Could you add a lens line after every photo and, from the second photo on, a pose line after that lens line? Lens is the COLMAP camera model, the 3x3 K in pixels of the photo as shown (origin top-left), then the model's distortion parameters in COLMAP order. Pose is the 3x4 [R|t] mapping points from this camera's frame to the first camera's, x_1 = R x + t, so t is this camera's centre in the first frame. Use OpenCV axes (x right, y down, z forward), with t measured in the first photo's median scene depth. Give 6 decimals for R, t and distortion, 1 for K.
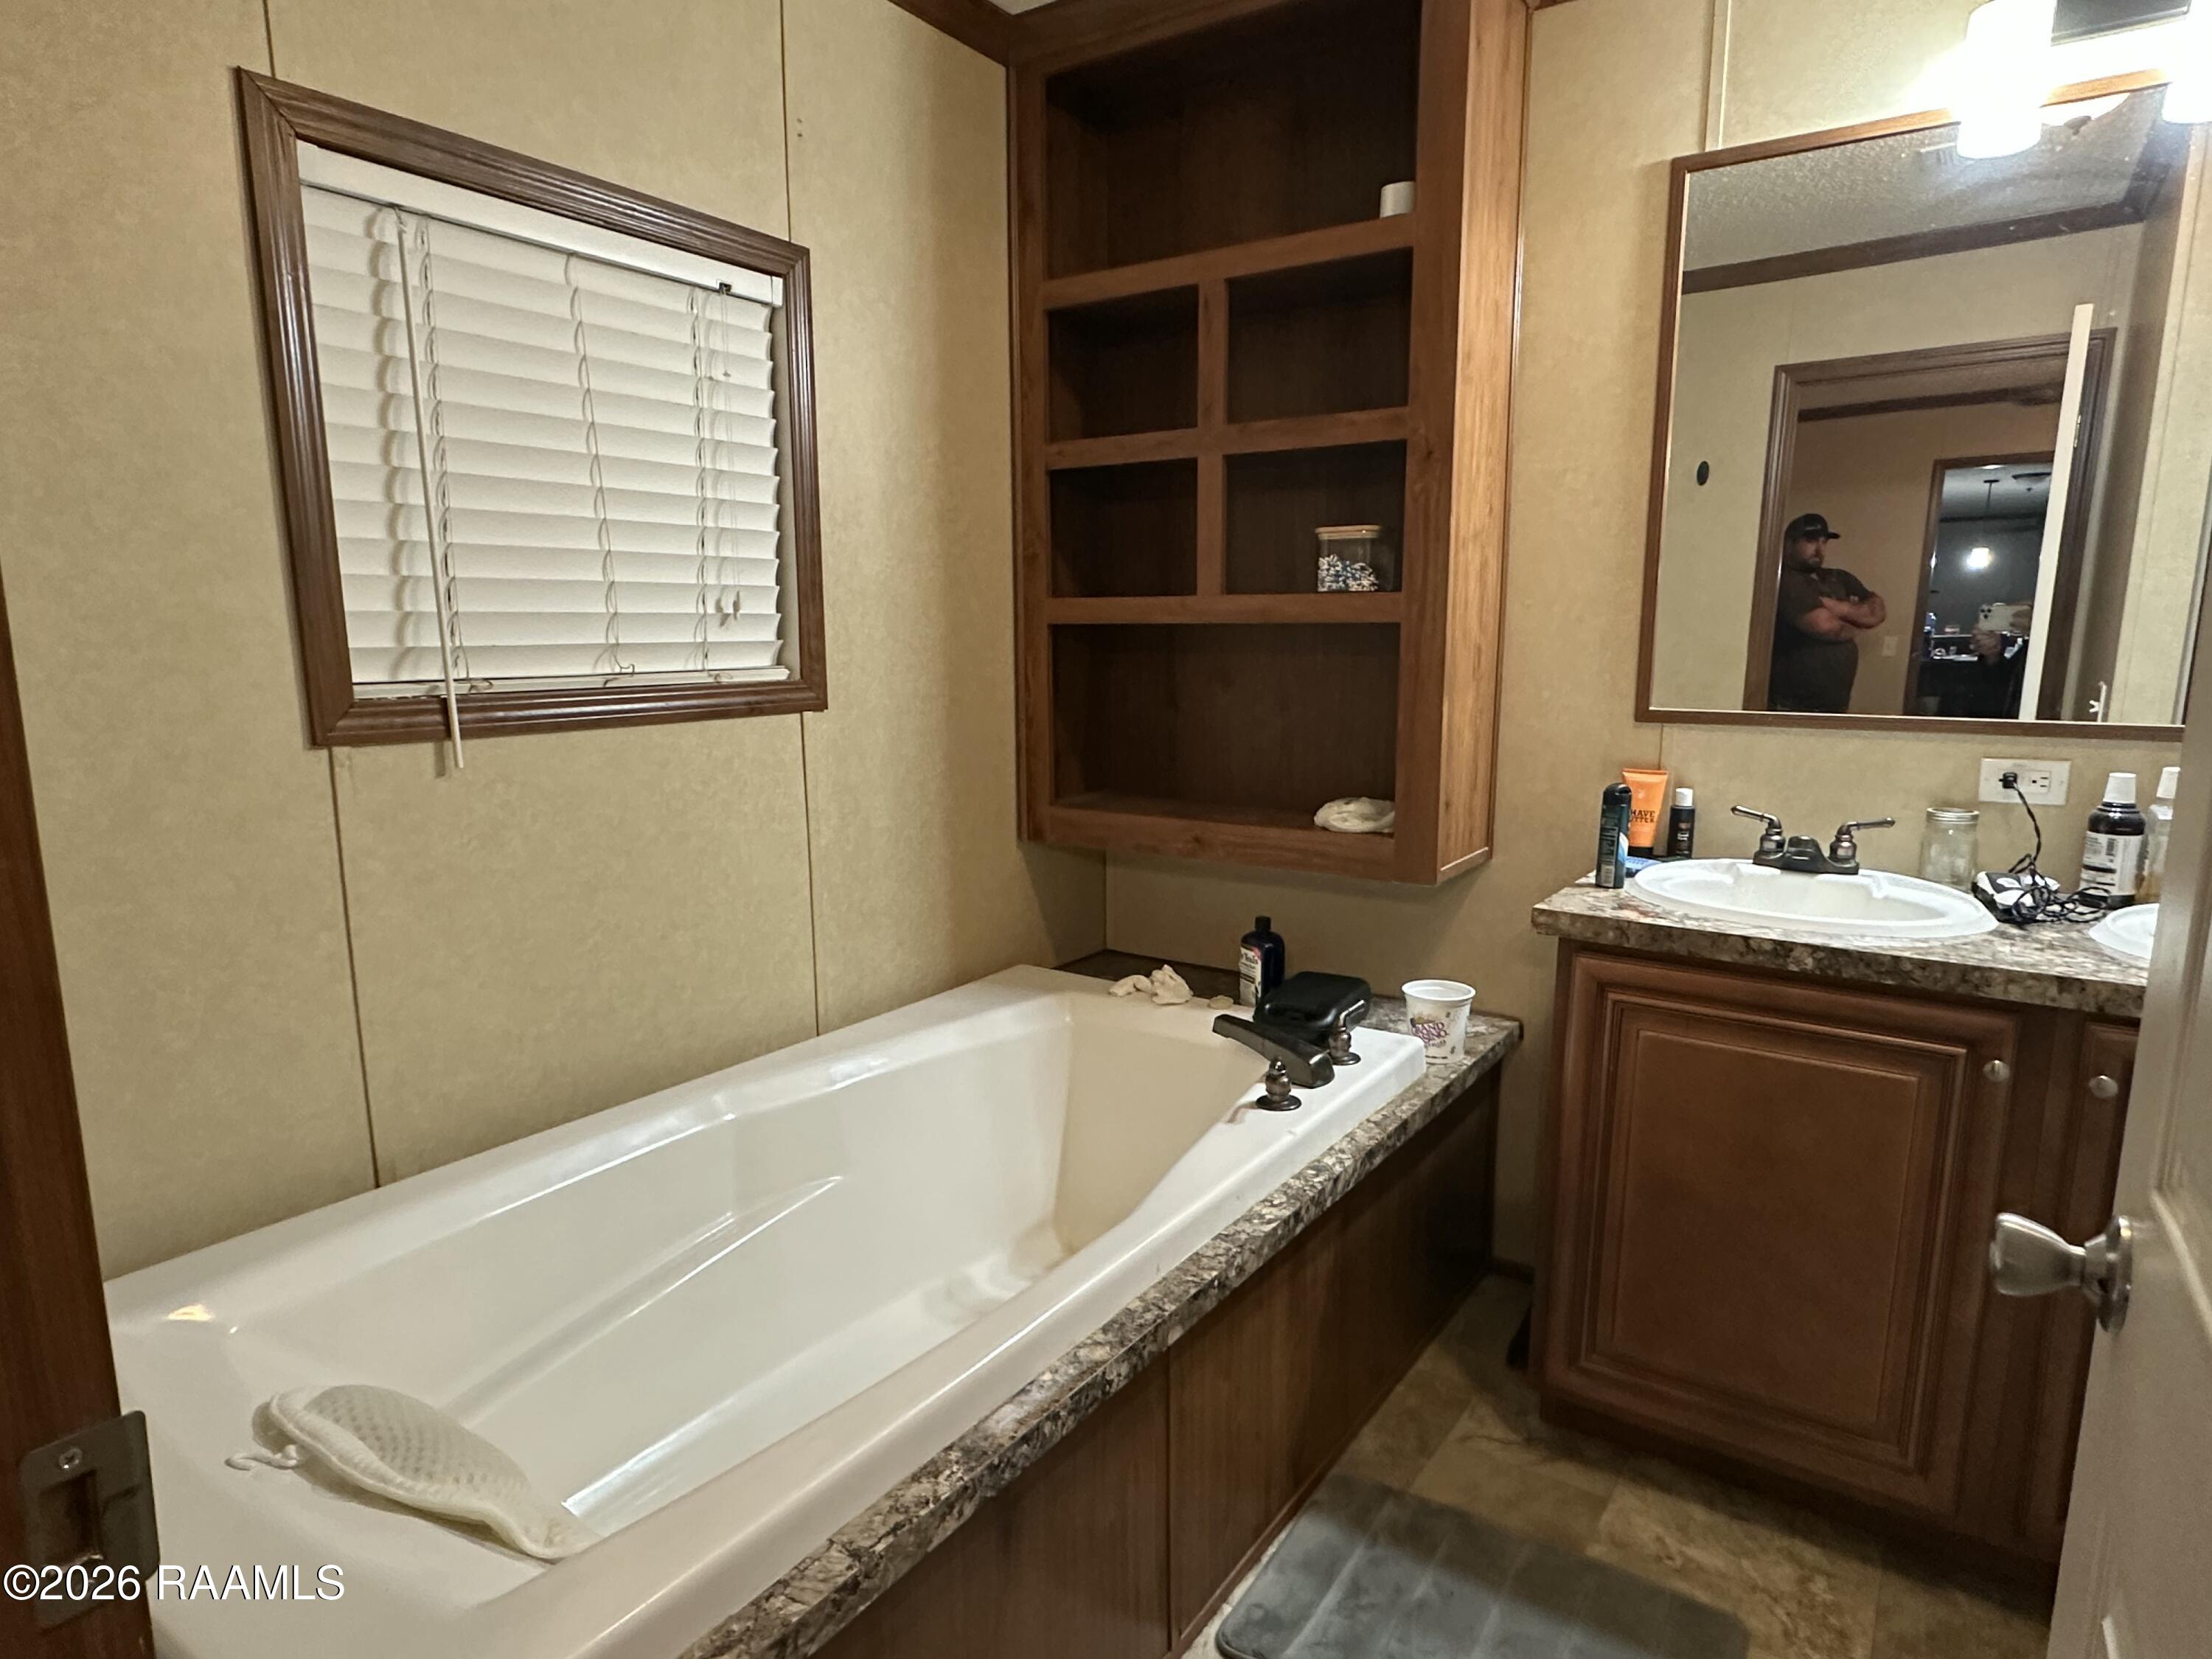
lens RADIAL K [[1277.6, 0, 1096.6], [0, 1277.6, 835.5], [0, 0, 1]] dist [-0.000422, 0.000384]
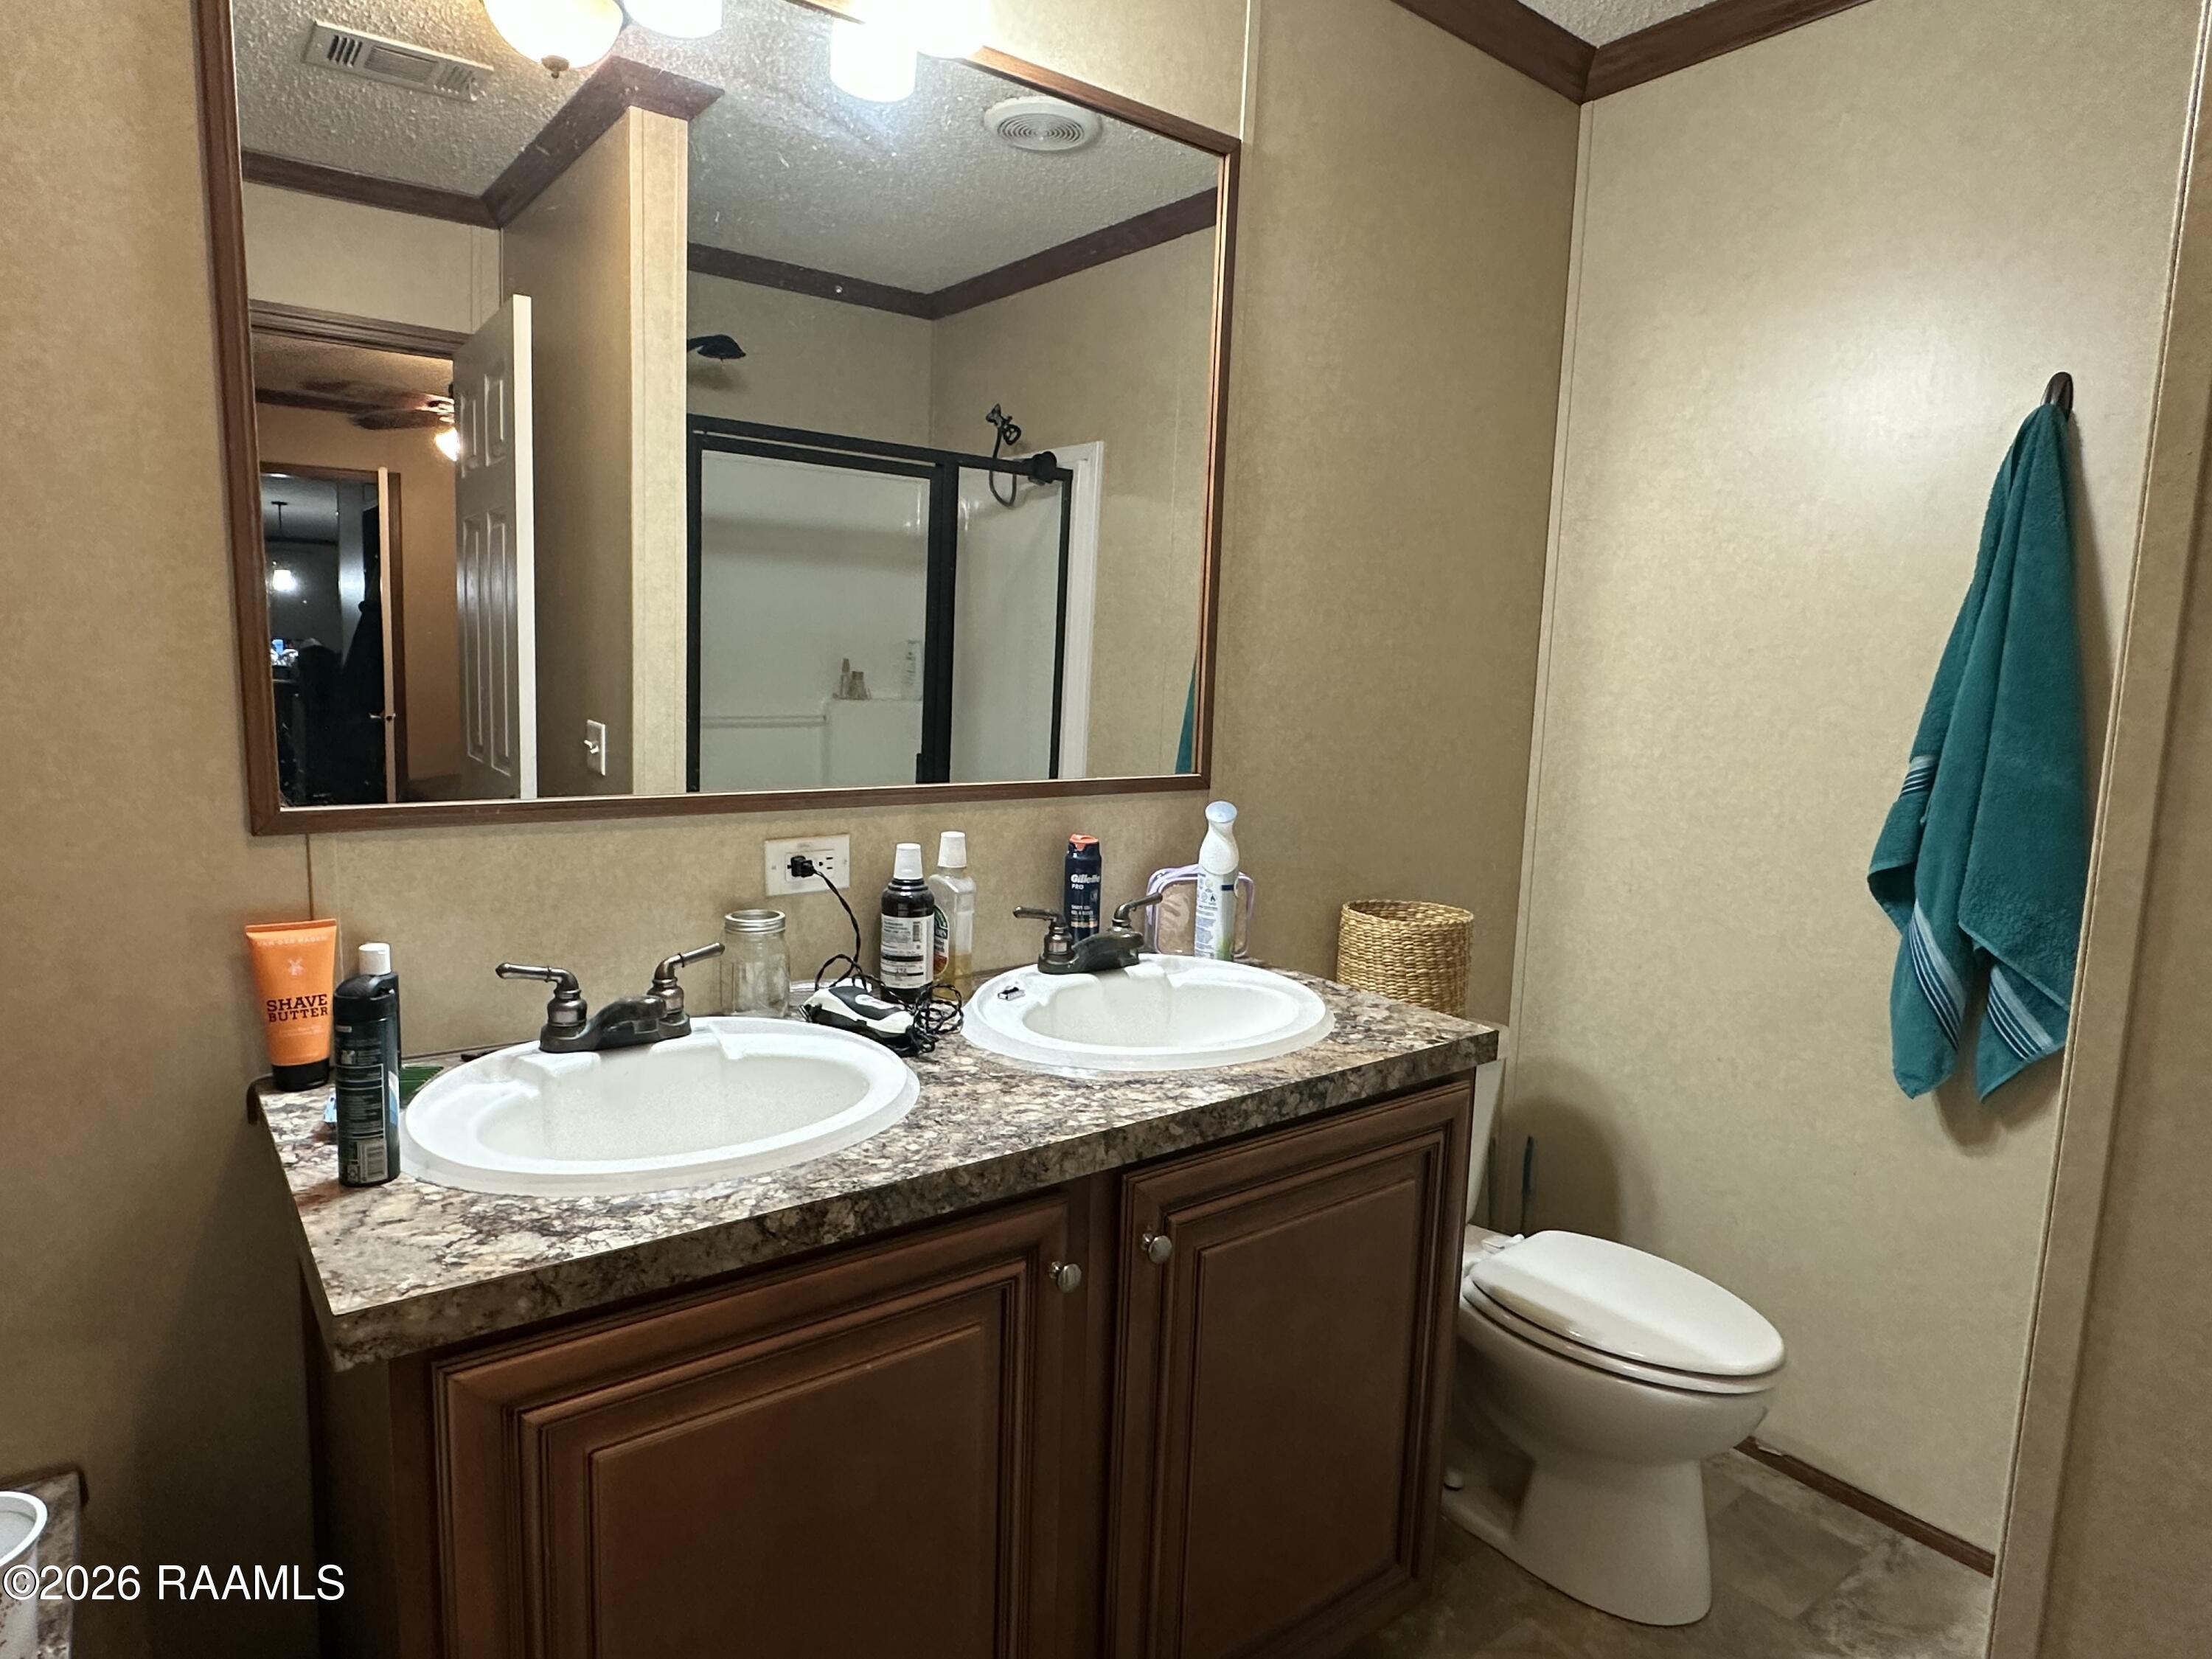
lens RADIAL K [[1277.6, 0, 1101.5], [0, 1277.6, 847.4], [0, 0, 1]] dist [-0.000422, 0.000384]
pose [[0.311882, -0.122140, 0.942237, 0.033877], [0.126909, 0.988172, 0.086087, -0.100653], [-0.941607, 0.092729, 0.323694, 0.580958]]
